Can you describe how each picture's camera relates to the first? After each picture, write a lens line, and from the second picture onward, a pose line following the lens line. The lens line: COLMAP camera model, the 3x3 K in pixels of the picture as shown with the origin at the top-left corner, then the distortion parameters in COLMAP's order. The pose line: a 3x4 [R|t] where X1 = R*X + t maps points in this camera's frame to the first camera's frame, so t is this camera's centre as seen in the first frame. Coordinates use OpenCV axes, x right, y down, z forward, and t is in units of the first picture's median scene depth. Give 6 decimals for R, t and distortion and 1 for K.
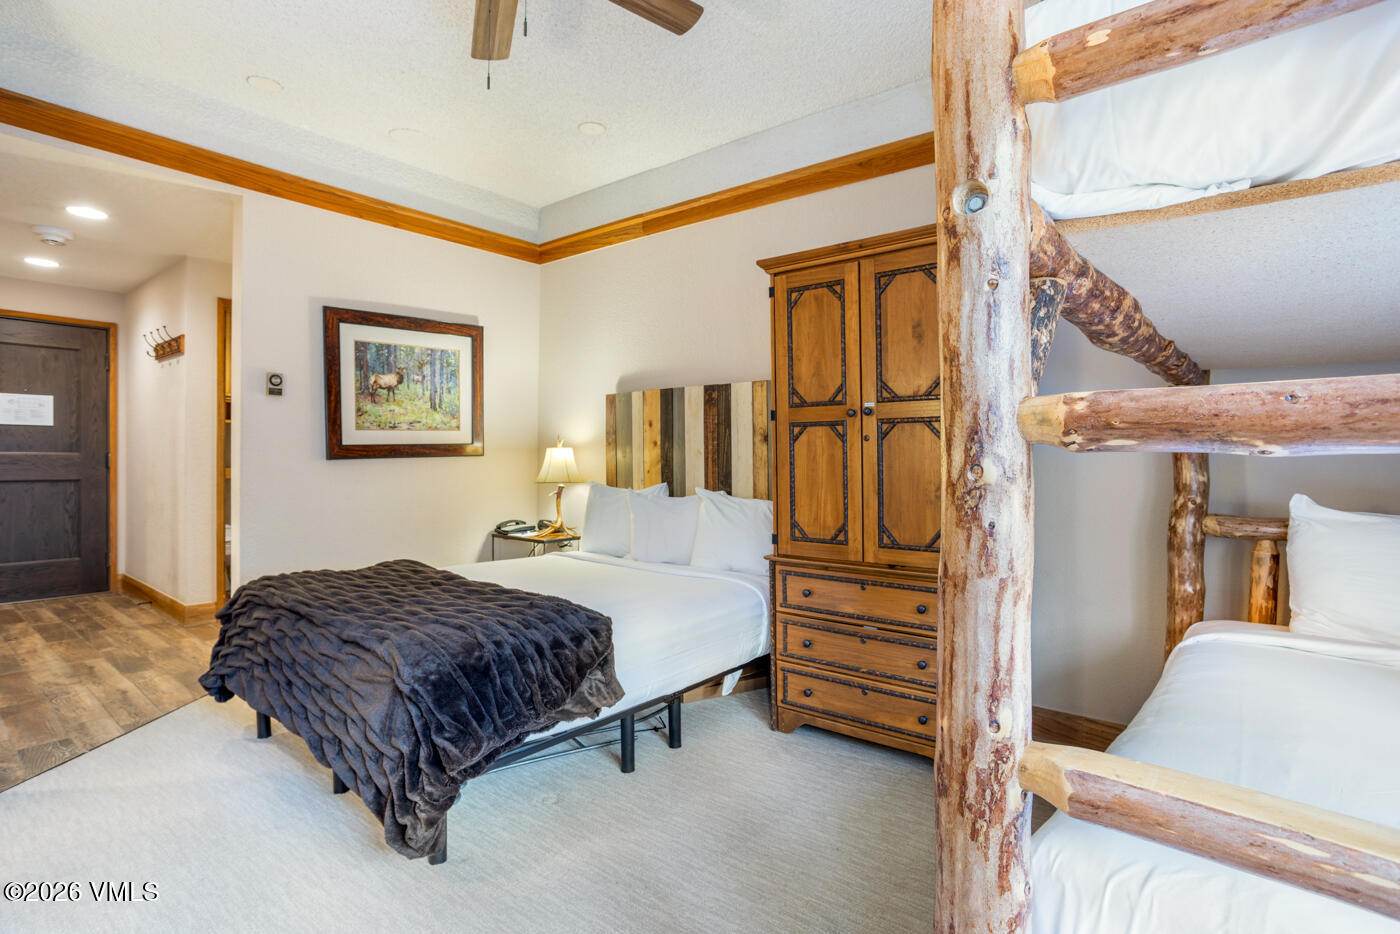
lens RADIAL K [[704.6, 0, 700.0], [0, 704.6, 467.0], [0, 0, 1]] dist [-0.037656, 0.030561]
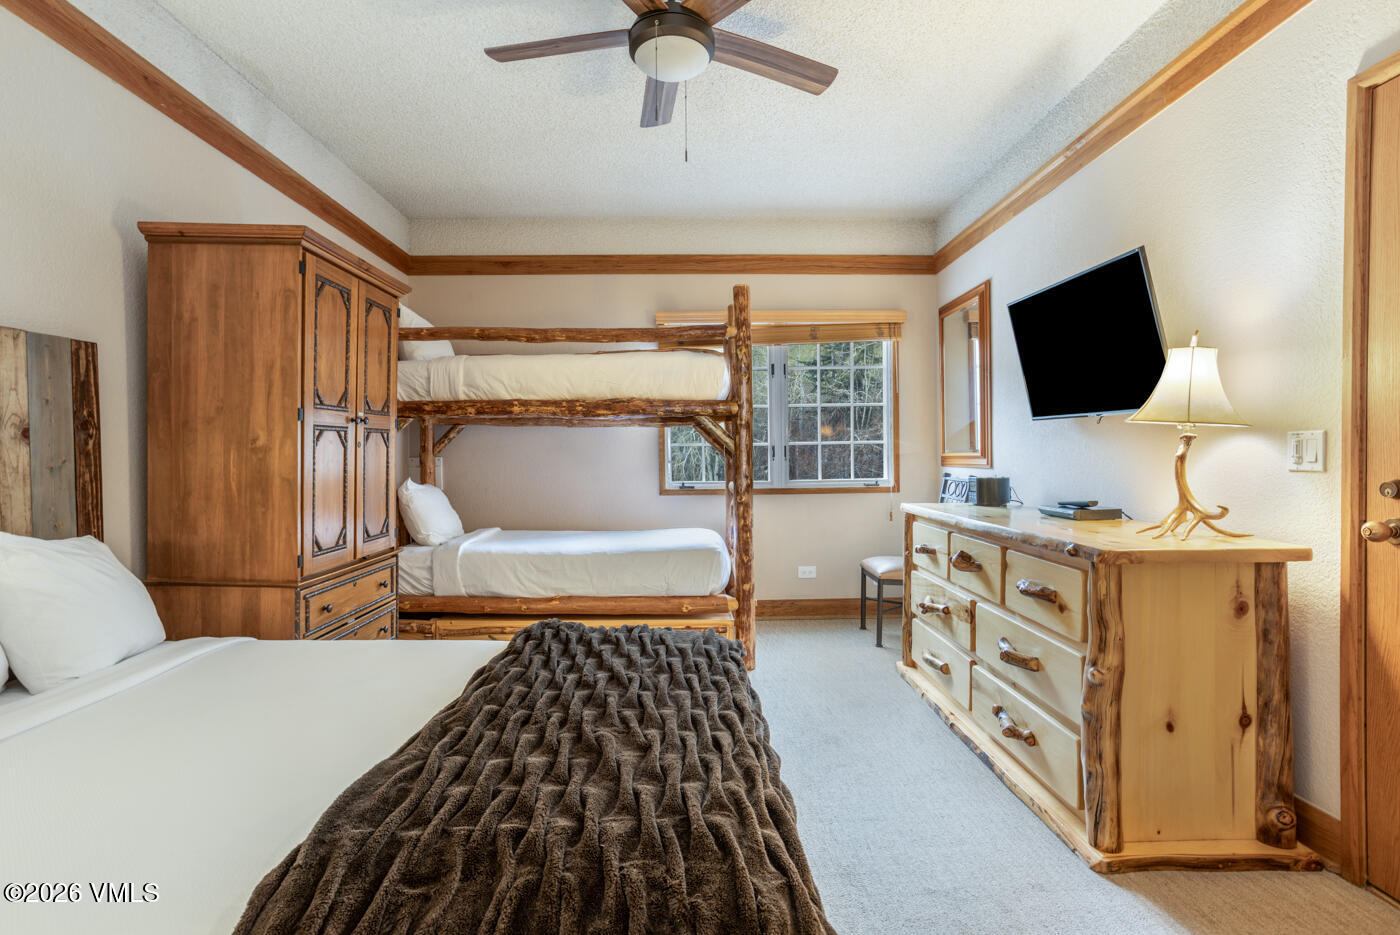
lens RADIAL K [[704.6, 0, 700.0], [0, 704.6, 467.5], [0, 0, 1]] dist [-0.037656, 0.030561]
pose [[-0.650998, -0.015153, 0.758928, -0.678302], [0.013928, 0.999394, 0.031902, -0.023748], [-0.758951, 0.031338, -0.650393, 0.952222]]
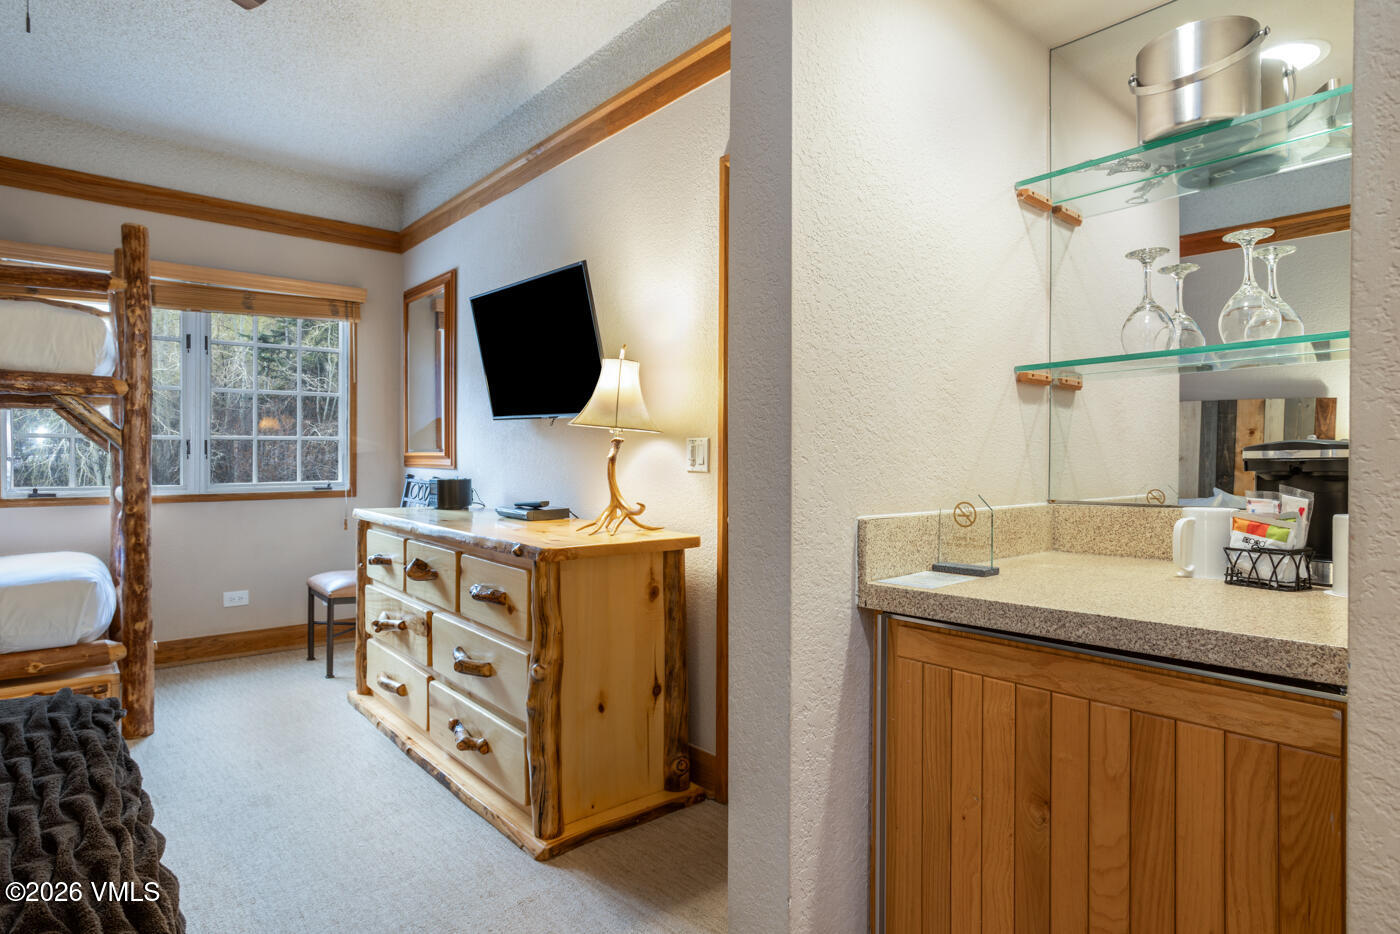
lens RADIAL K [[780.7, 0, 704.1], [0, 780.7, 463.1], [0, 0, 1]] dist [-0.049300, 0.031949]
pose [[-0.983857, -0.016037, 0.178238, -0.704289], [-0.011592, 0.999596, 0.025956, -0.023958], [-0.178582, 0.023471, -0.983645, 0.952591]]
